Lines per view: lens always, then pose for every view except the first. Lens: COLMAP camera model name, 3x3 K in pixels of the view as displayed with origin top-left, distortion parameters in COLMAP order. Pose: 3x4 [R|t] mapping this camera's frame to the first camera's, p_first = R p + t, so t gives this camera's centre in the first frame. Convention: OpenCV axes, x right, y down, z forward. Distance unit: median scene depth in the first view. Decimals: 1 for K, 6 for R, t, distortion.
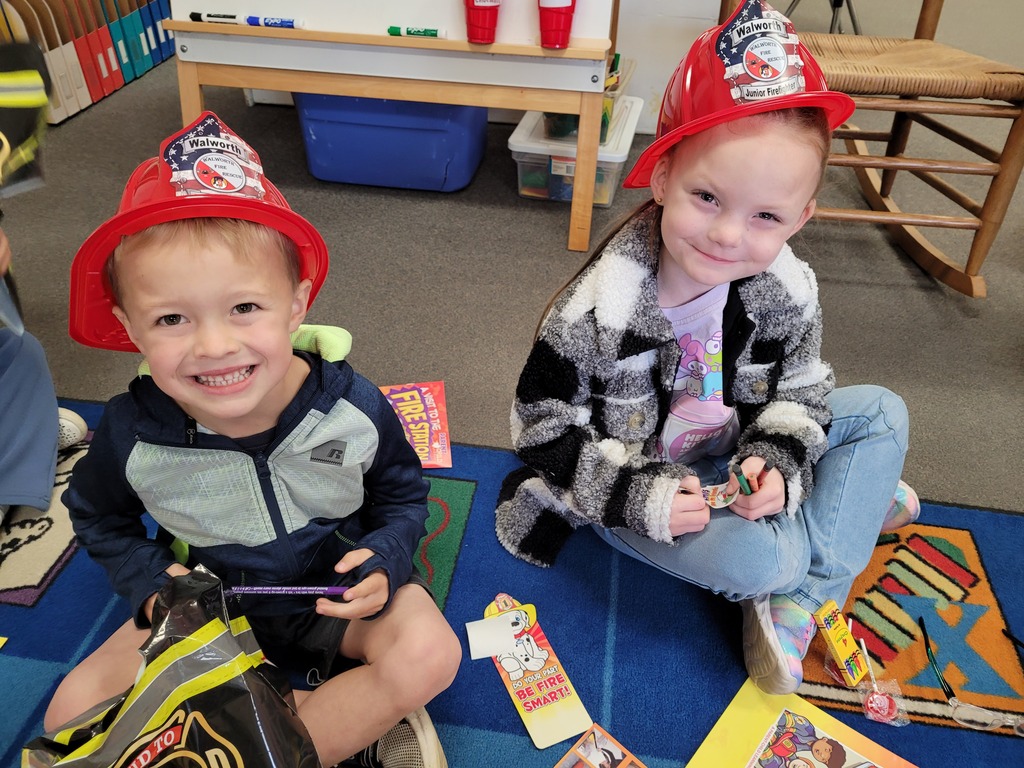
lens RADIAL K [[804.5, 0, 506.0], [0, 804.5, 383.1], [0, 0, 1]] dist [0.012230, -0.004258]
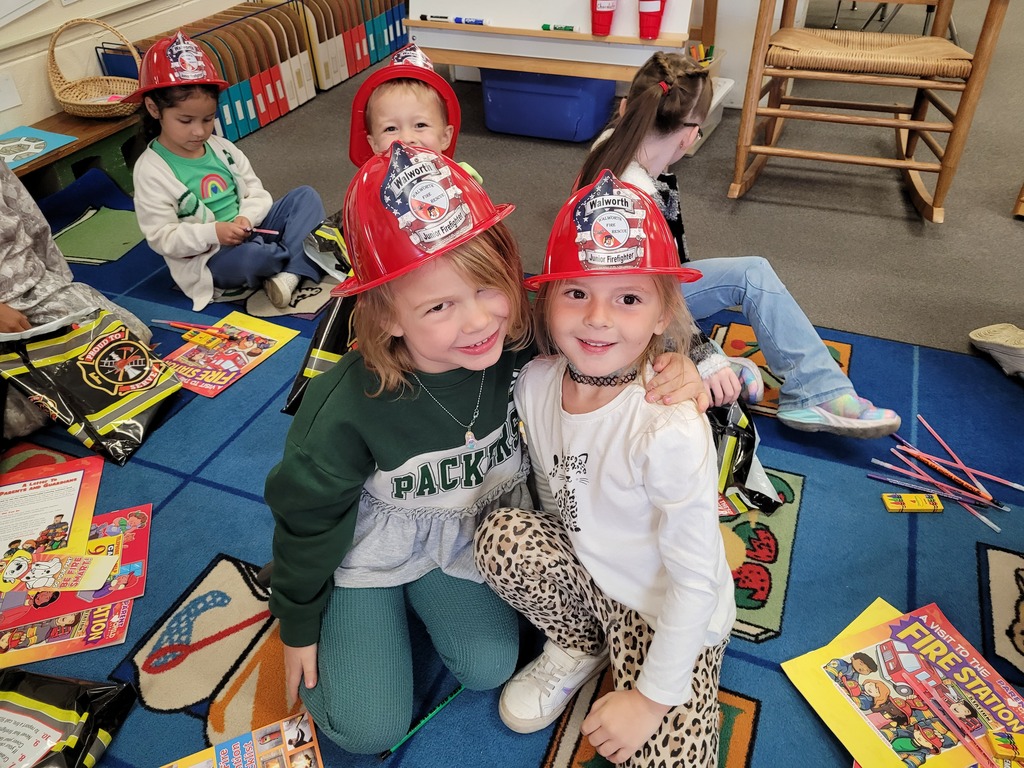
lens RADIAL K [[804.5, 0, 518.1], [0, 804.5, 382.6], [0, 0, 1]] dist [0.012230, -0.004258]
pose [[0.971691, 0.099768, -0.214158, 0.173550], [-0.100114, 0.994933, 0.009257, 0.182916], [0.213997, 0.012445, 0.976755, -0.402208]]
